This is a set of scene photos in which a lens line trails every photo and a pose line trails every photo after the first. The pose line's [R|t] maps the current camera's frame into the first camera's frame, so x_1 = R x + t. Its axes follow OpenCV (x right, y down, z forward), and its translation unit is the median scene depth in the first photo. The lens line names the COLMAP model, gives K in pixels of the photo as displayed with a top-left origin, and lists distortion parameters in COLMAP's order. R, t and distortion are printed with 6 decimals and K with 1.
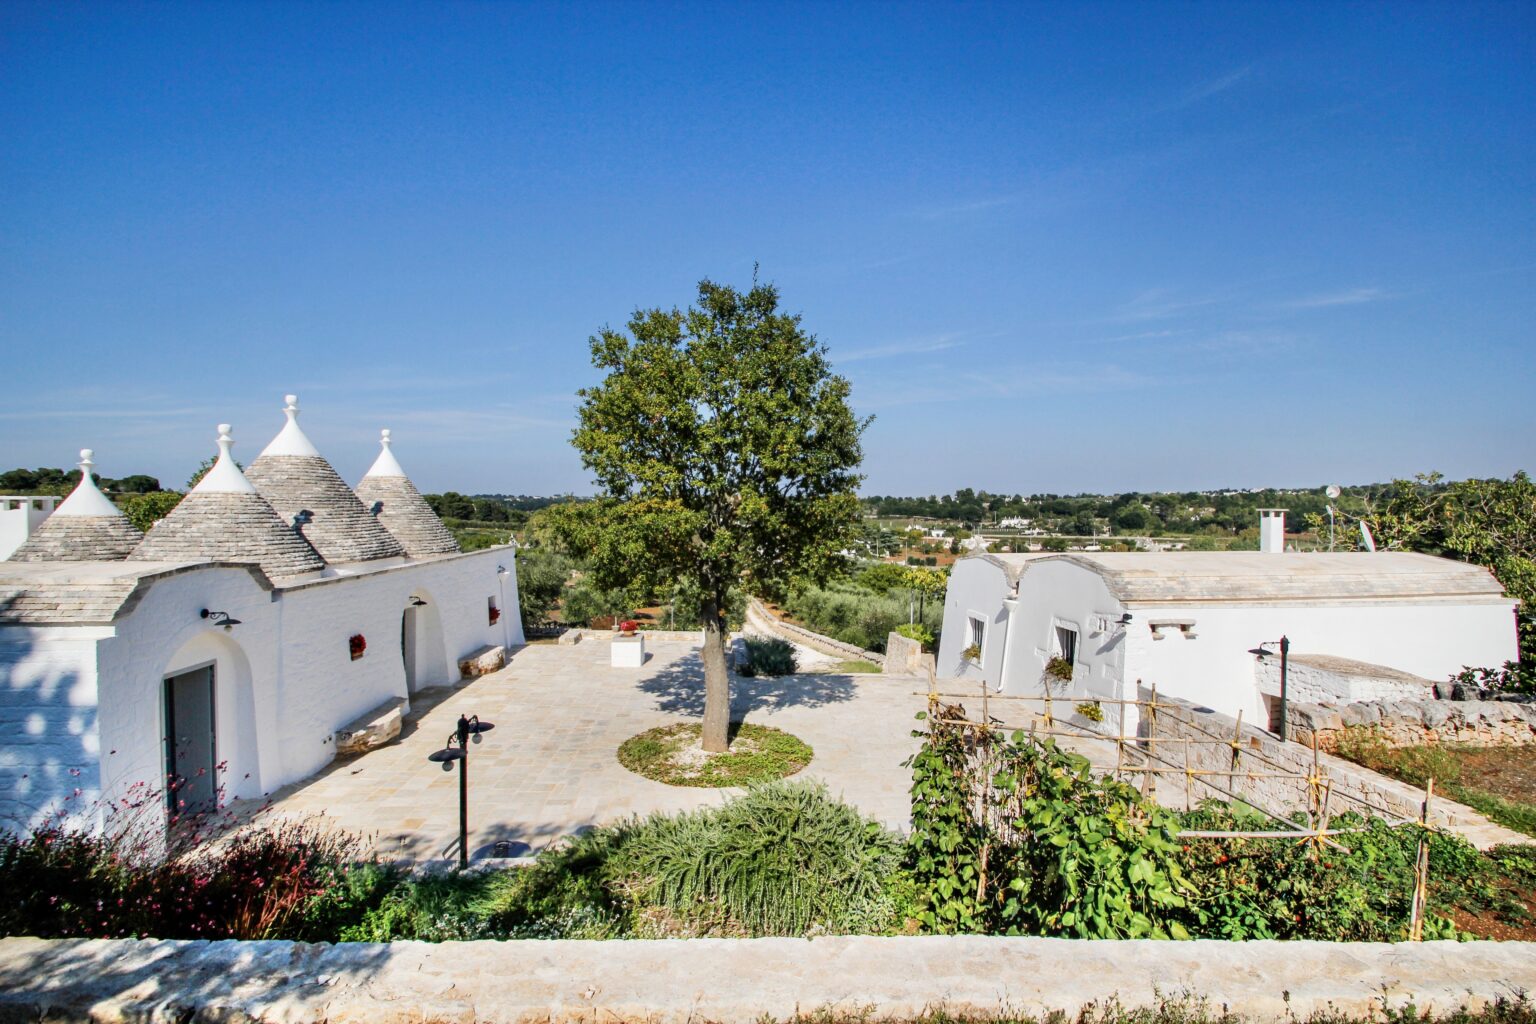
lens RADIAL K [[698.3, 0, 762.1], [0, 698.3, 516.4], [0, 0, 1]] dist [-0.000776, -0.001524]
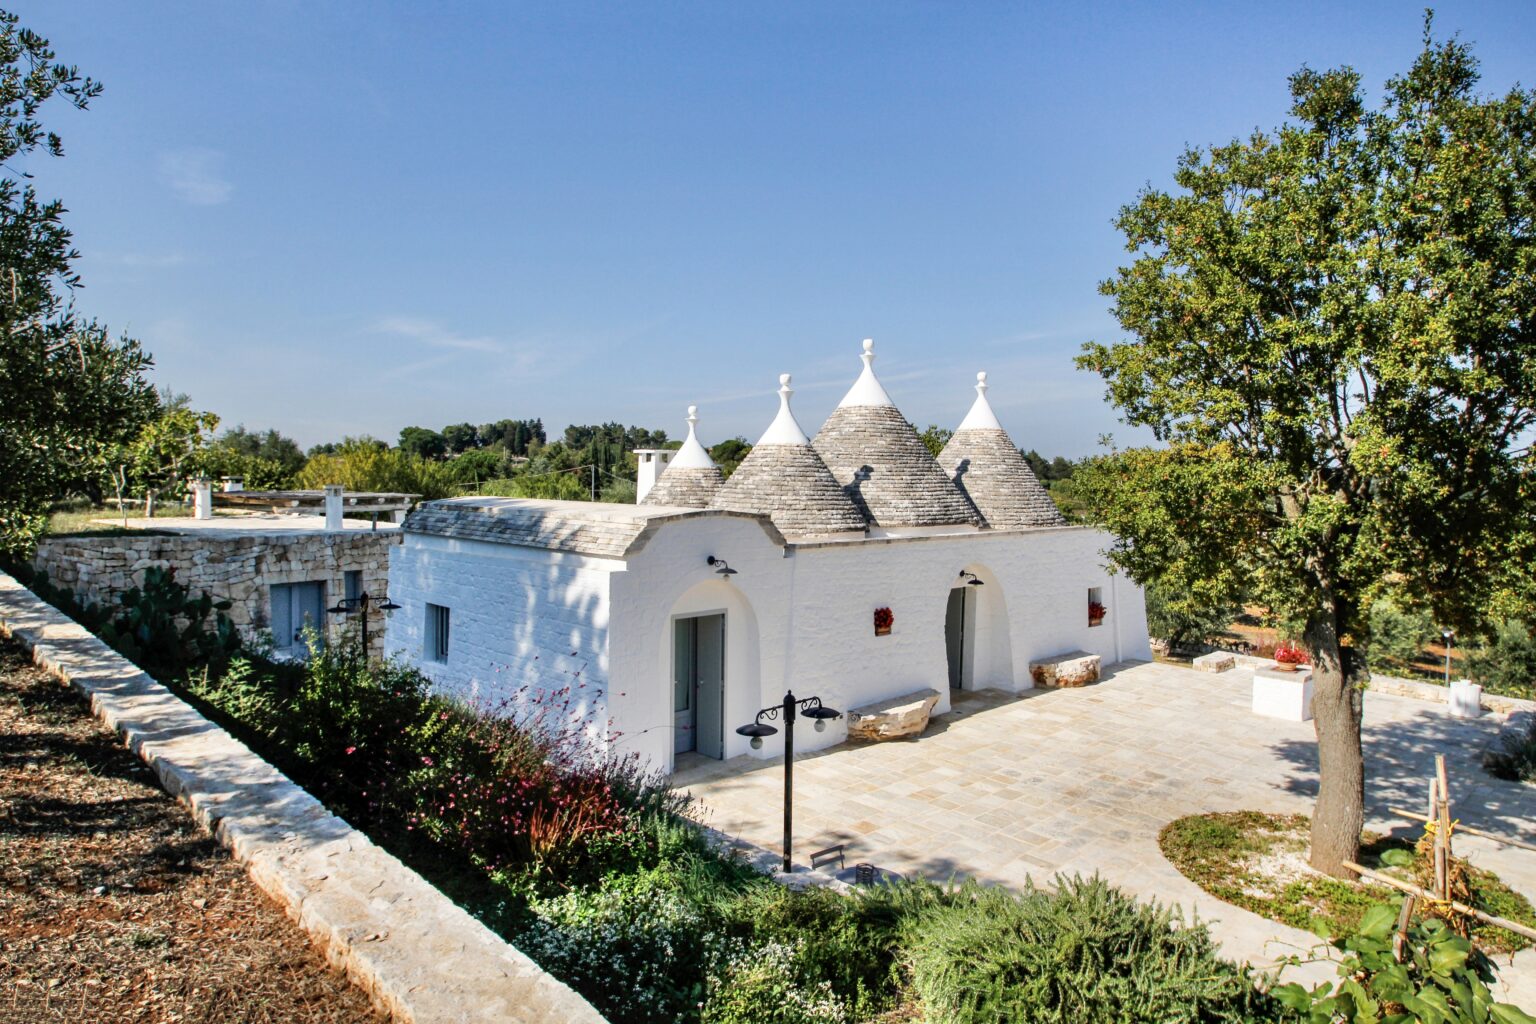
lens RADIAL K [[937.3, 0, 763.1], [0, 937.3, 517.2], [0, 0, 1]] dist [0.002682, -0.003041]
pose [[0.668035, 0.046671, -0.742665, 0.186799], [-0.026350, 0.998889, 0.039071, 0.016125], [0.743663, -0.006532, 0.668522, 0.111467]]
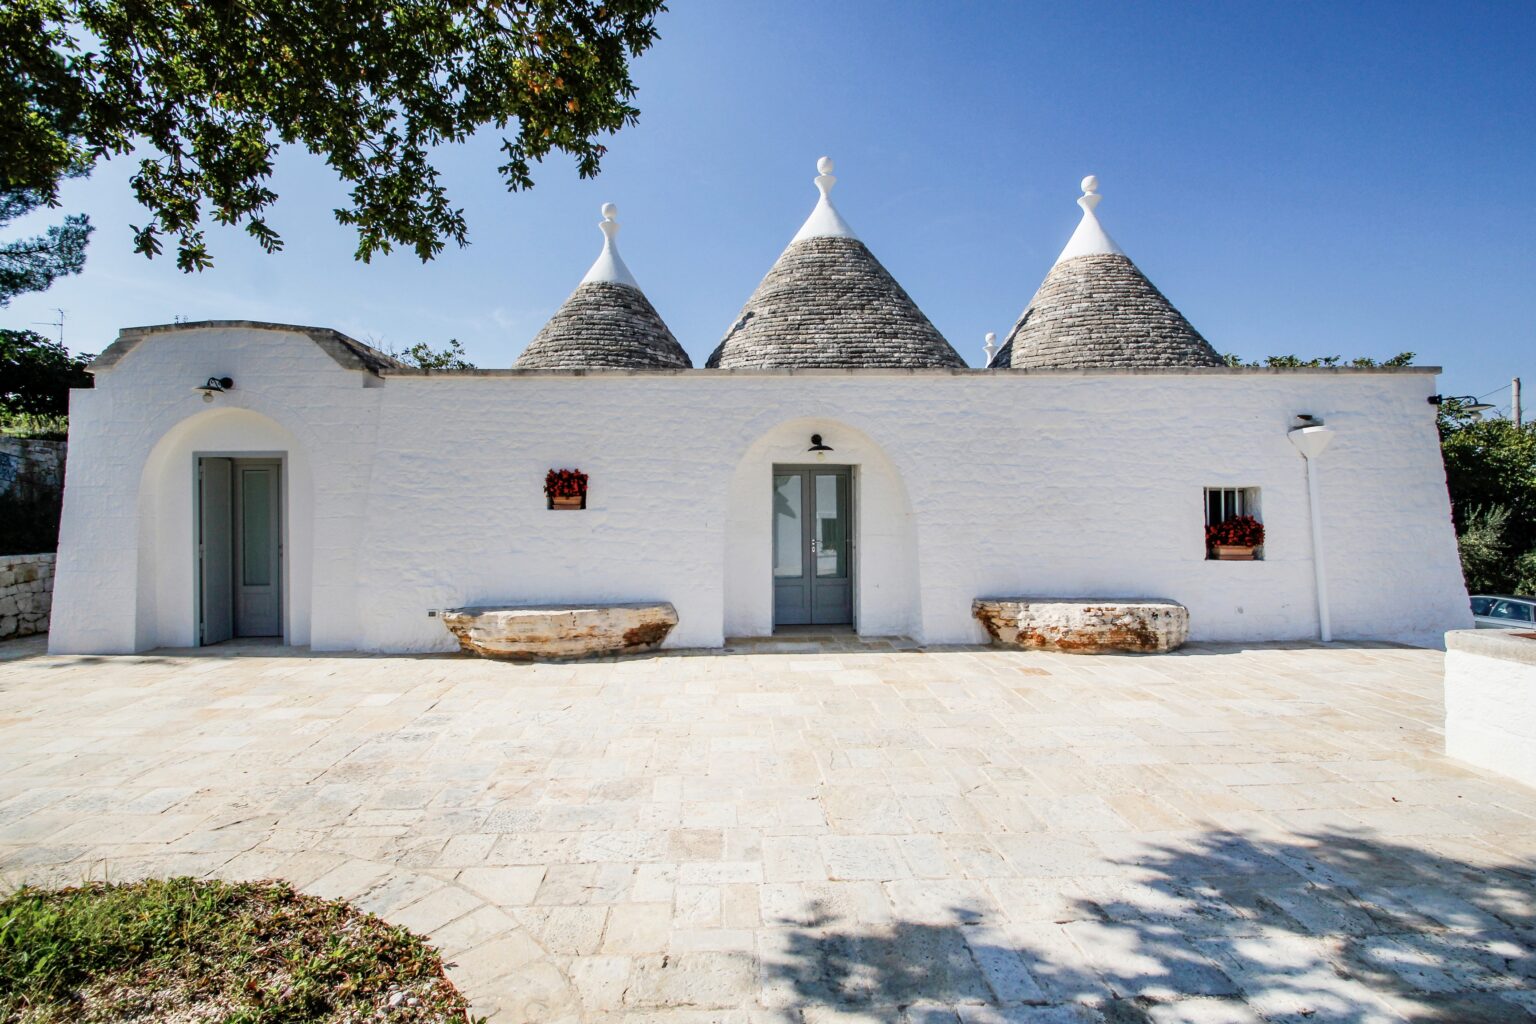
lens RADIAL K [[739.8, 0, 751.7], [0, 739.8, 504.6], [0, 0, 1]] dist [0.002882, 0.000130]
pose [[0.002612, -0.003445, -0.999991, 0.042892], [-0.004069, 0.999986, -0.003456, 0.207200], [0.999988, 0.004078, 0.002598, 1.188094]]
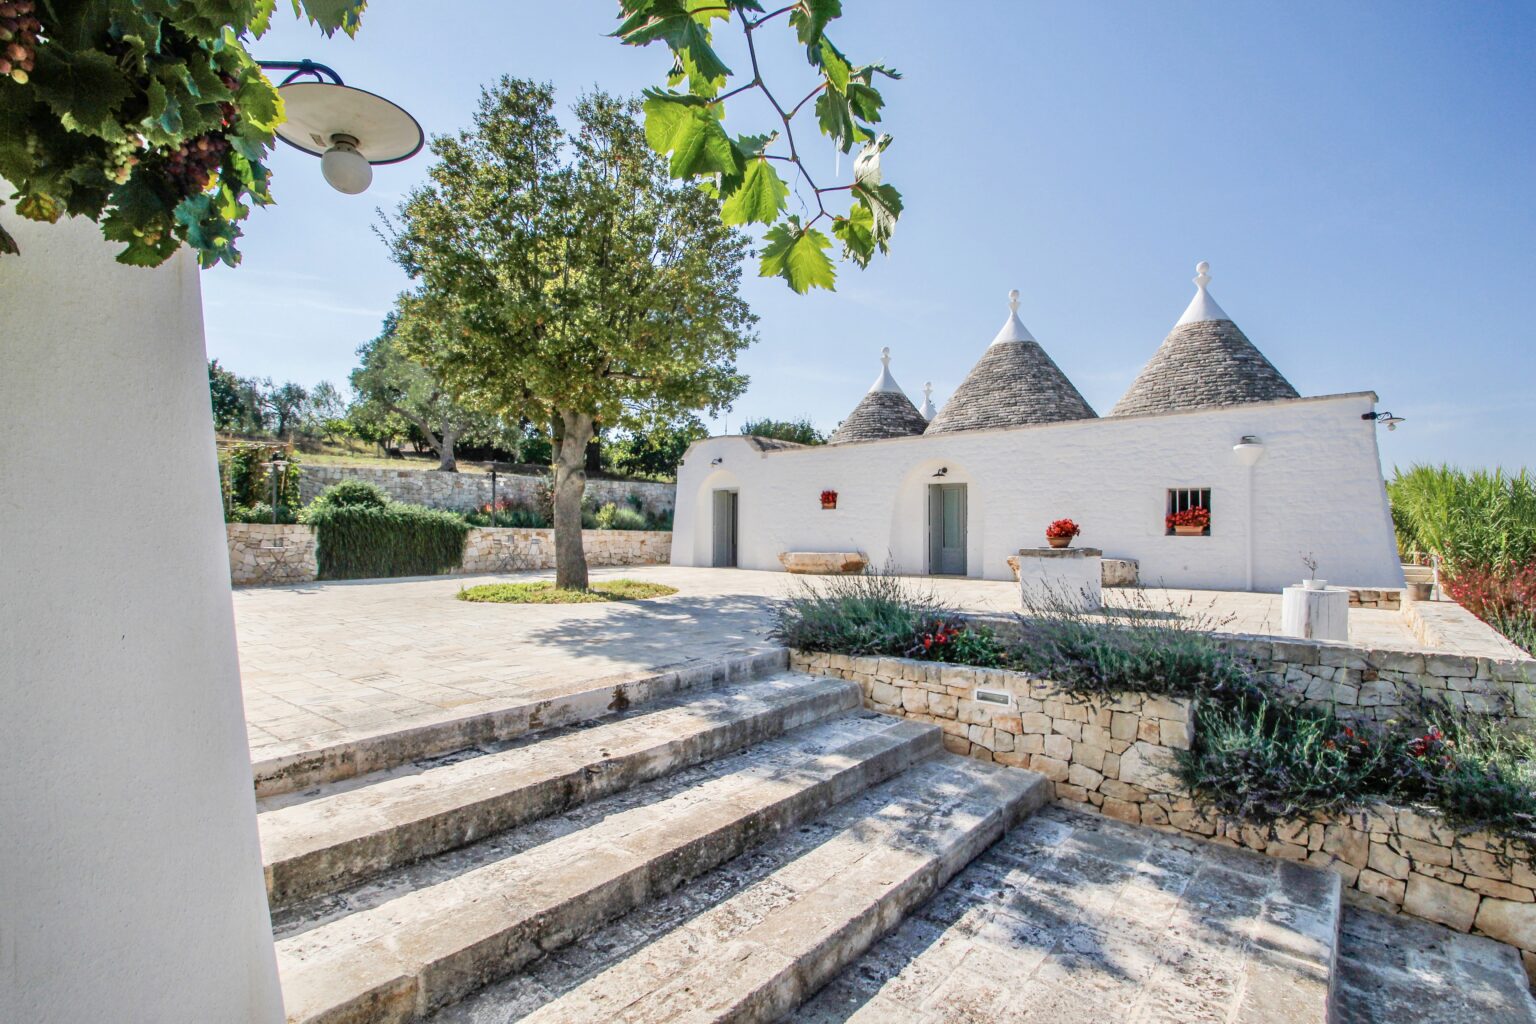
lens RADIAL K [[739.8, 0, 774.9], [0, 739.8, 516.2], [0, 0, 1]] dist [0.002882, 0.000130]
pose [[-0.661225, -0.017211, -0.749990, 0.512496], [-0.006467, 0.999830, -0.017242, 0.247935], [0.750160, -0.006550, -0.661224, 1.874786]]
